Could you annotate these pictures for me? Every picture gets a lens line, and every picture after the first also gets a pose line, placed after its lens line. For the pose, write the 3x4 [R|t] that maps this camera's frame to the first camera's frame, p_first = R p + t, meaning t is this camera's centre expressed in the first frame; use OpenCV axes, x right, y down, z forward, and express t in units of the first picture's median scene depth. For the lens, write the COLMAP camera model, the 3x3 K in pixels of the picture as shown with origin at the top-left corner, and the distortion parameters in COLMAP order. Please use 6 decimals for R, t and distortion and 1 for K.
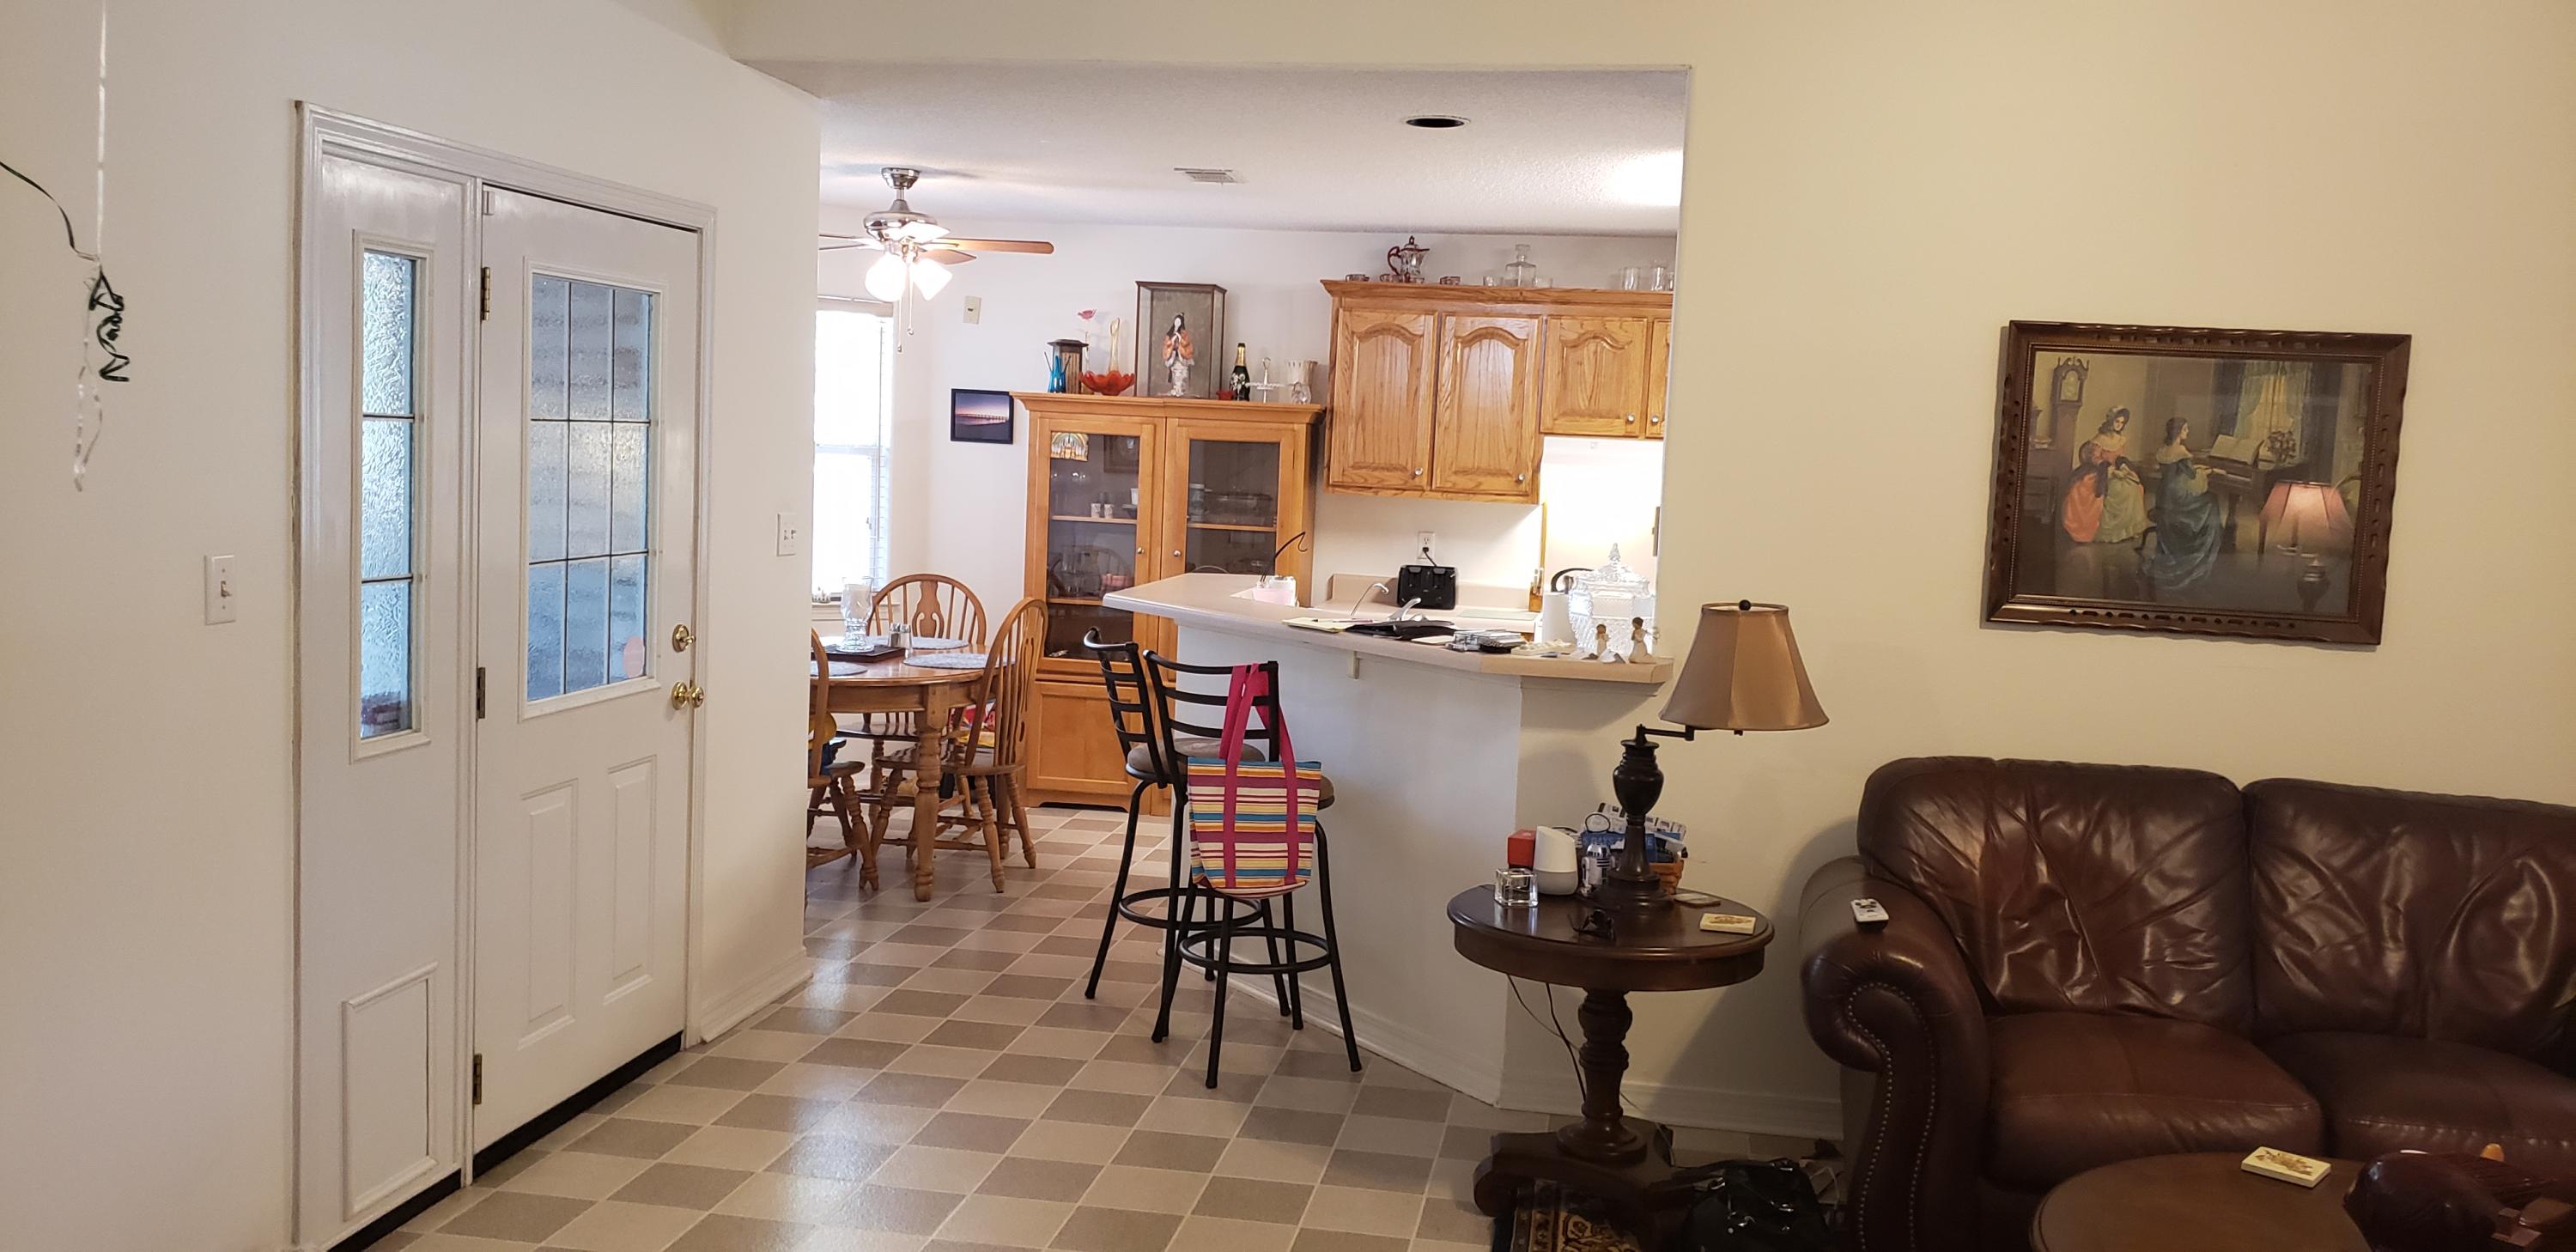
lens RADIAL K [[1904.3, 0, 1319.7], [0, 1904.3, 616.1], [0, 0, 1]] dist [-0.000556, -0.001943]
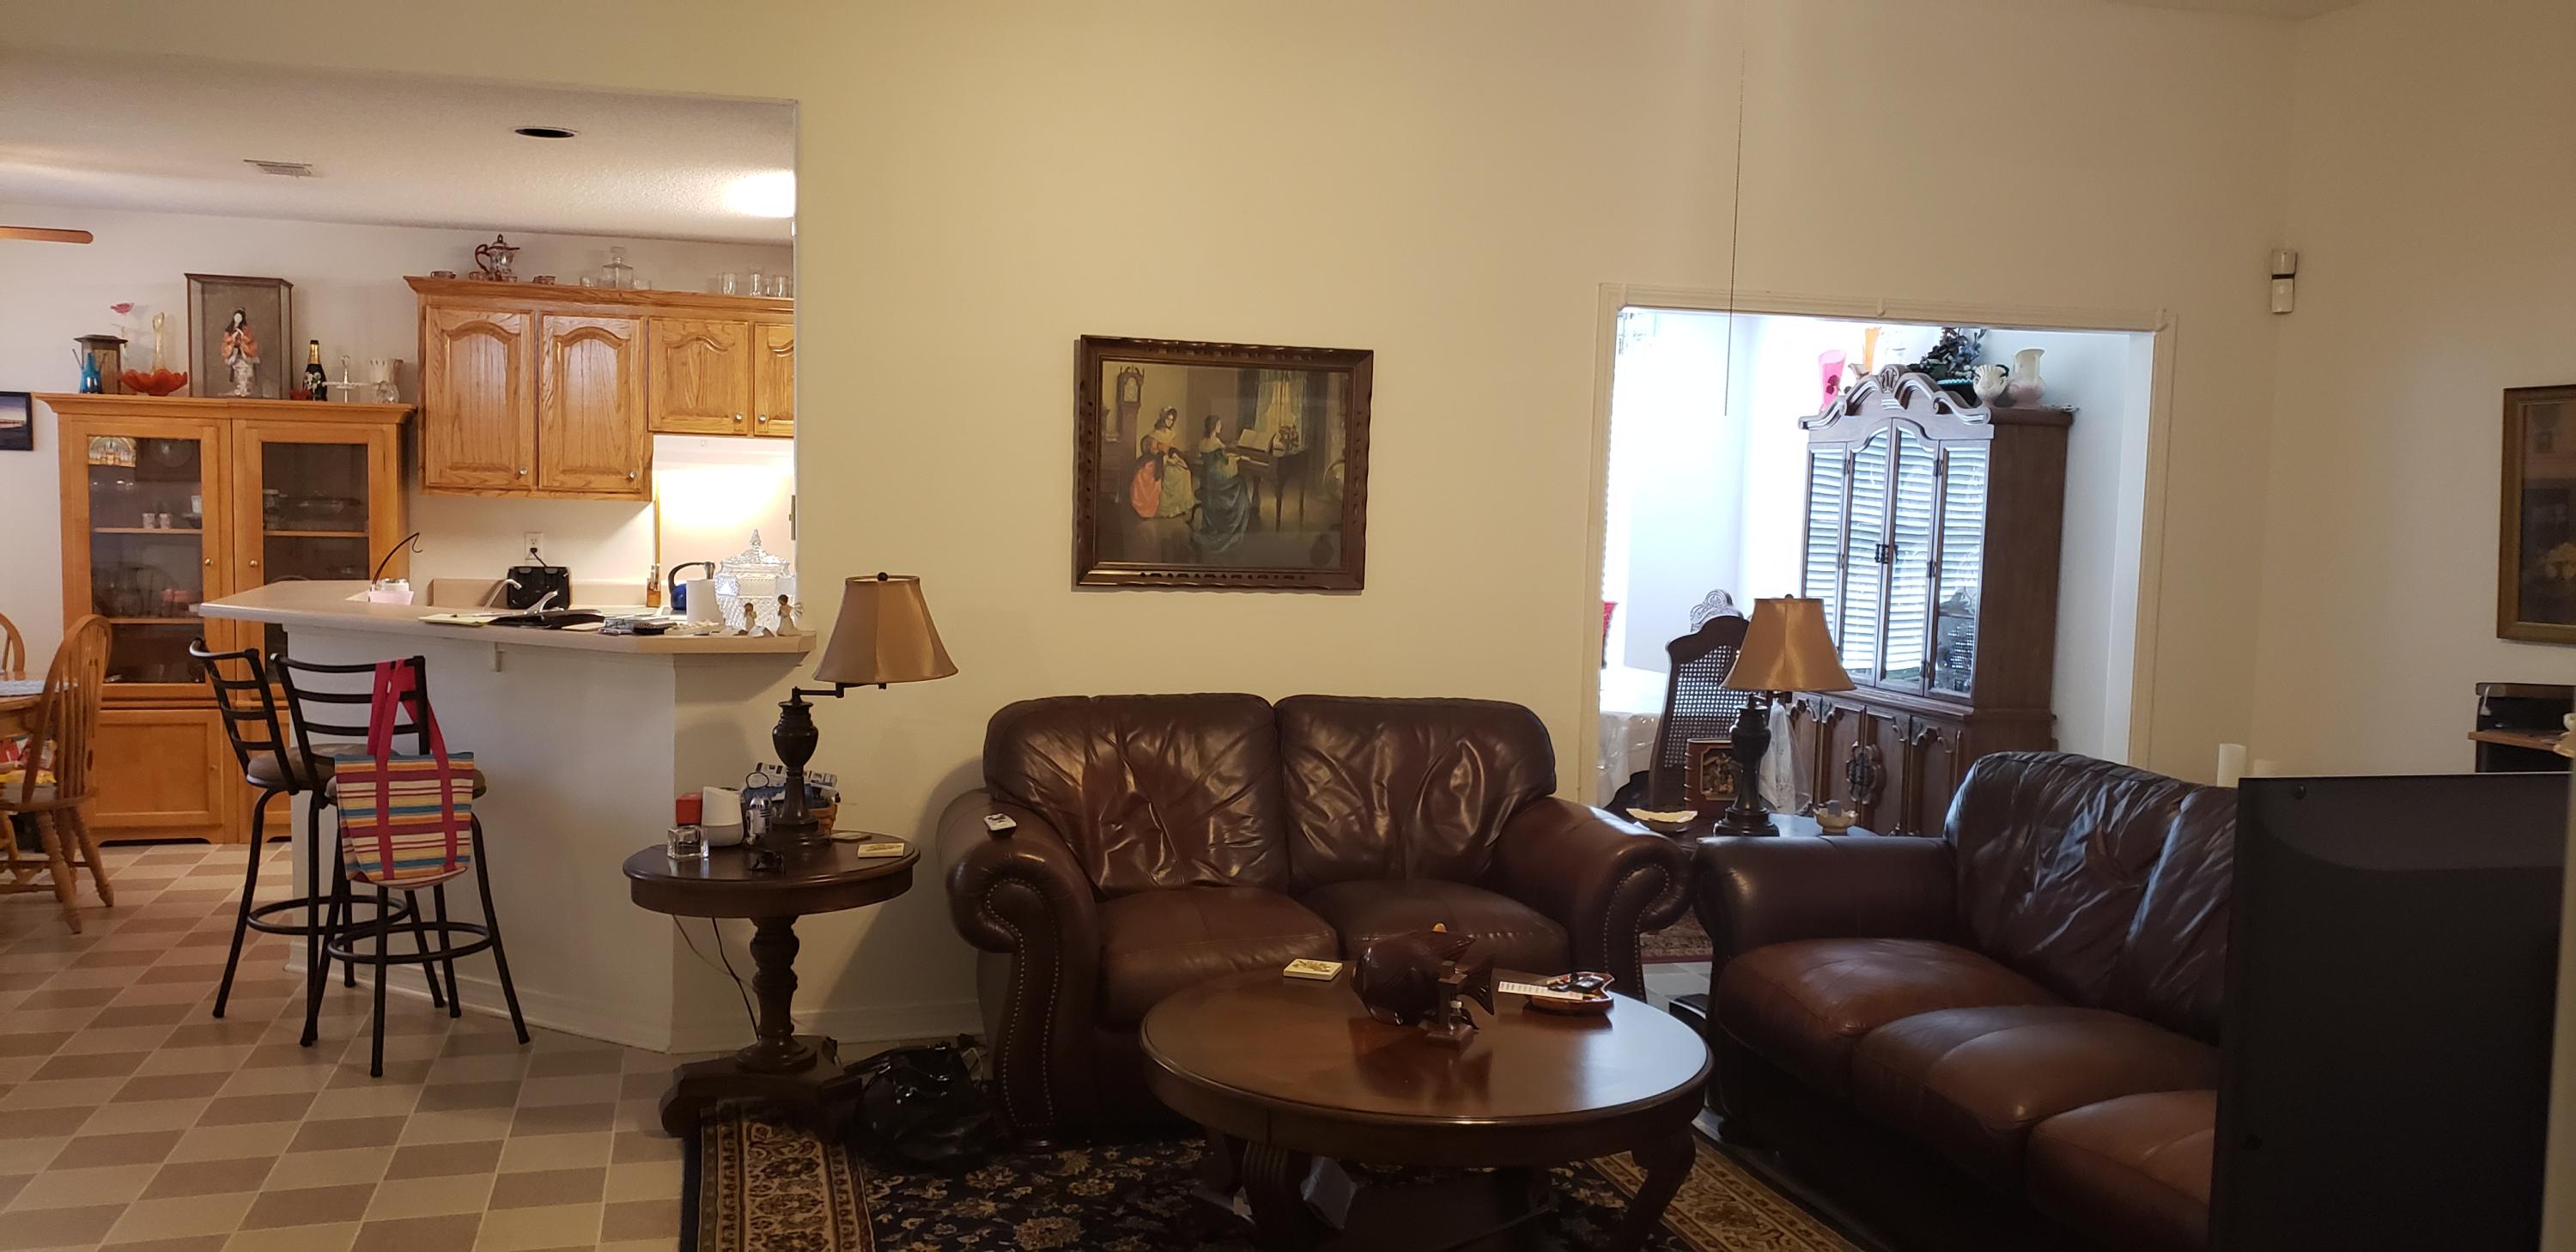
lens RADIAL K [[1895.9, 0, 1288.0], [0, 1895.9, 626.0], [0, 0, 1]] dist [0.012017, -0.082695]
pose [[0.896590, -0.052883, 0.439694, -0.053442], [0.049664, 0.998588, 0.018832, 0.011414], [-0.440069, 0.004952, 0.897950, -0.124129]]
